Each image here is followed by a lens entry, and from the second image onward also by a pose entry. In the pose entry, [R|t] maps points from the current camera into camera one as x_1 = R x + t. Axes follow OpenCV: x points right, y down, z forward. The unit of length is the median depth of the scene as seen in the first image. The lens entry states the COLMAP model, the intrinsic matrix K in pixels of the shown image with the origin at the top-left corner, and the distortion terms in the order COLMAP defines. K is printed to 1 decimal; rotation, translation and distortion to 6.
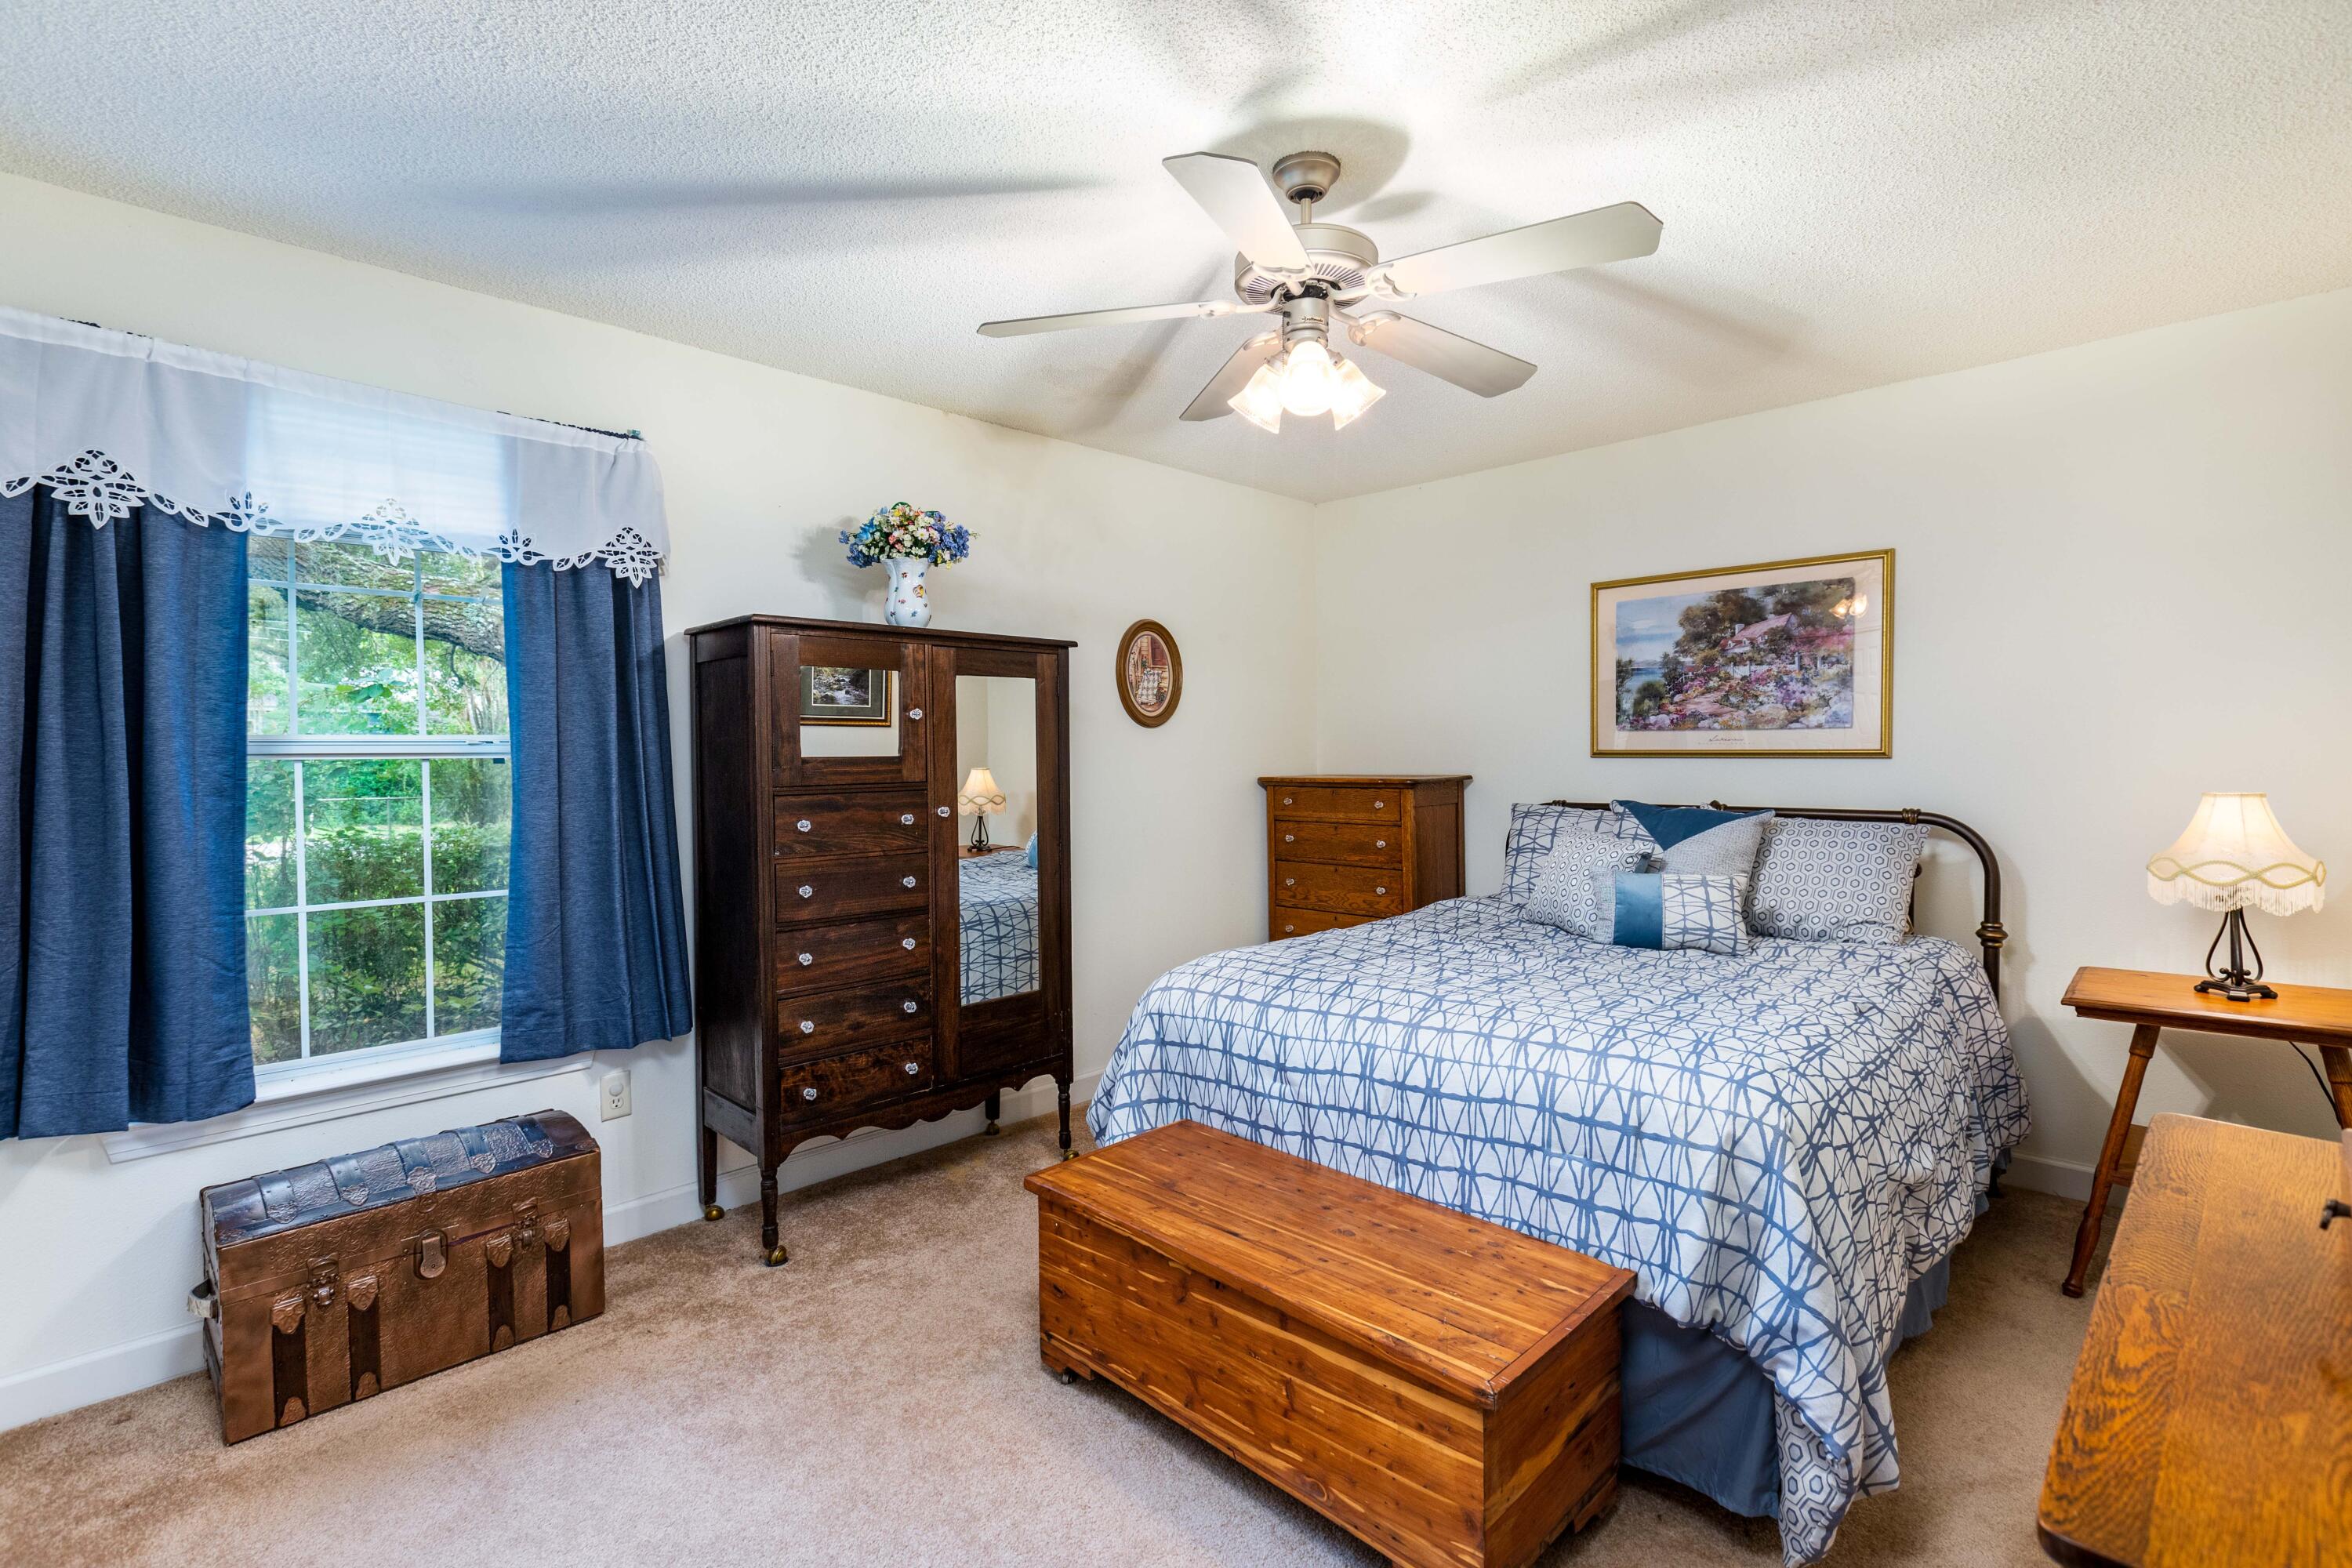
lens RADIAL K [[1063.2, 0, 1164.4], [0, 1063.2, 775.0], [0, 0, 1]] dist [0.003280, 0.001456]
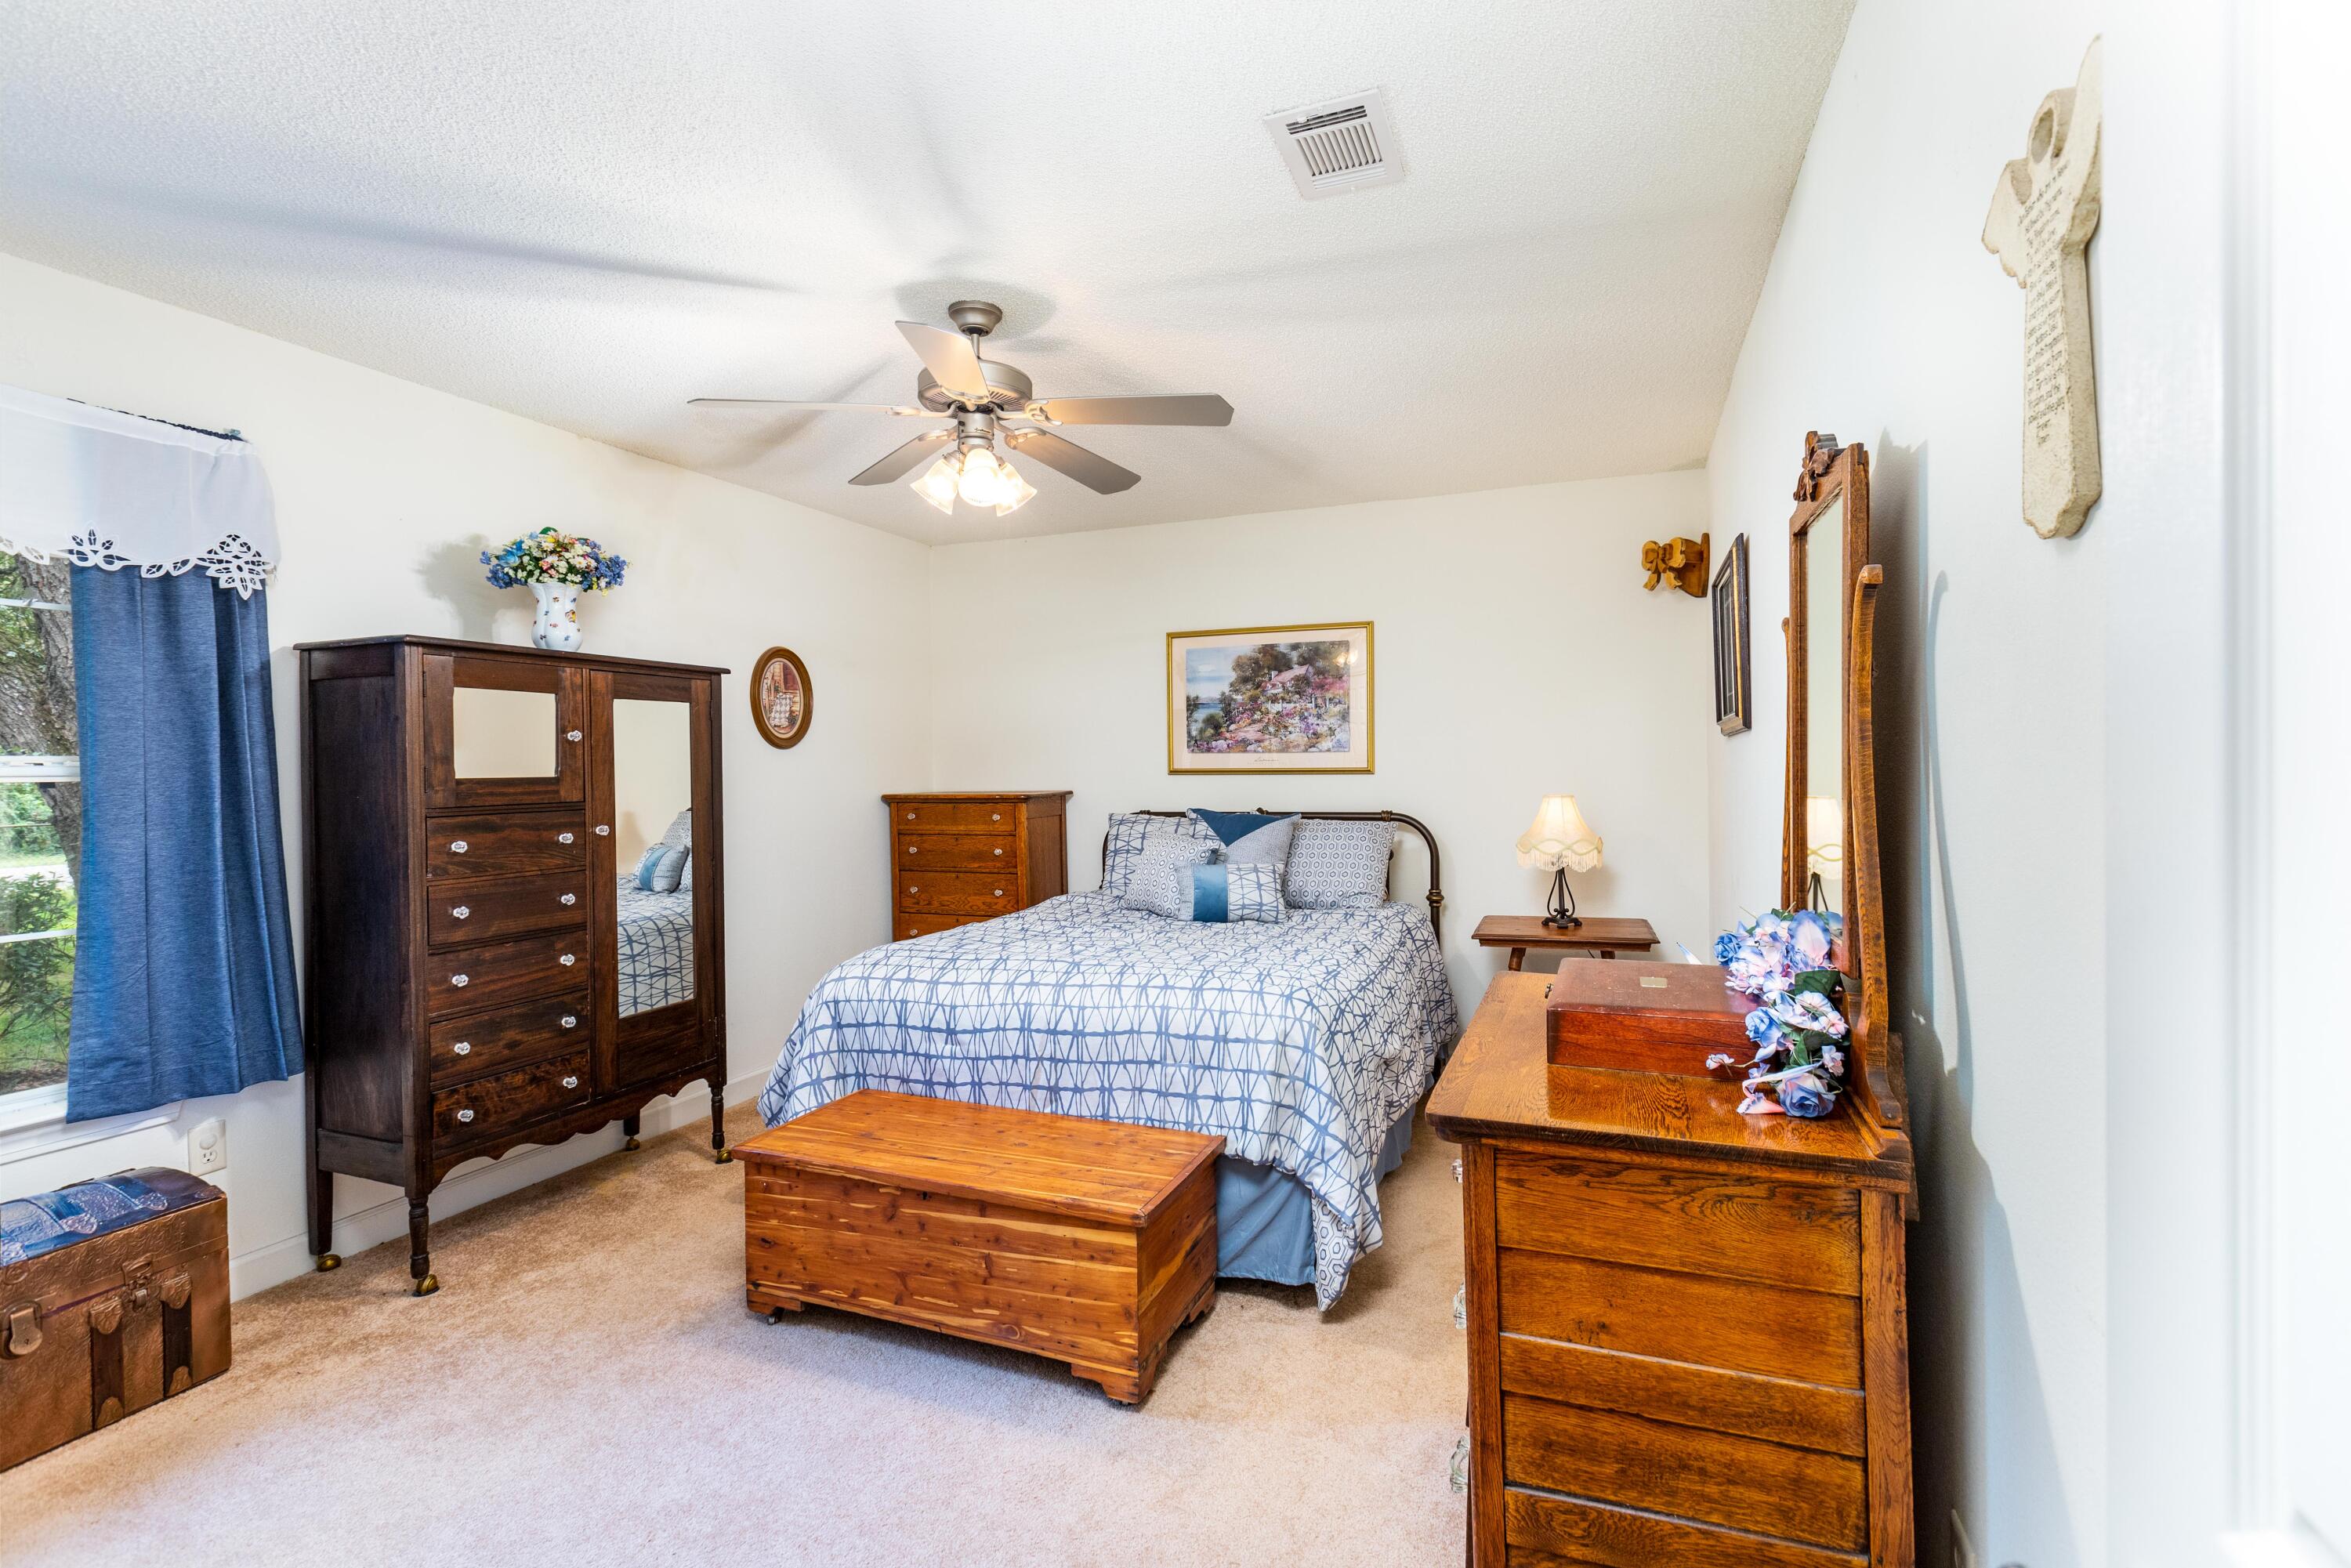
lens RADIAL K [[1062.7, 0, 1163.9], [0, 1062.7, 775.0], [0, 0, 1]] dist [0.003280, 0.001456]
pose [[0.920955, -0.005548, 0.389629, -0.123165], [0.012464, 0.999806, -0.015225, 0.003738], [-0.389469, 0.018878, 0.920846, -0.190621]]
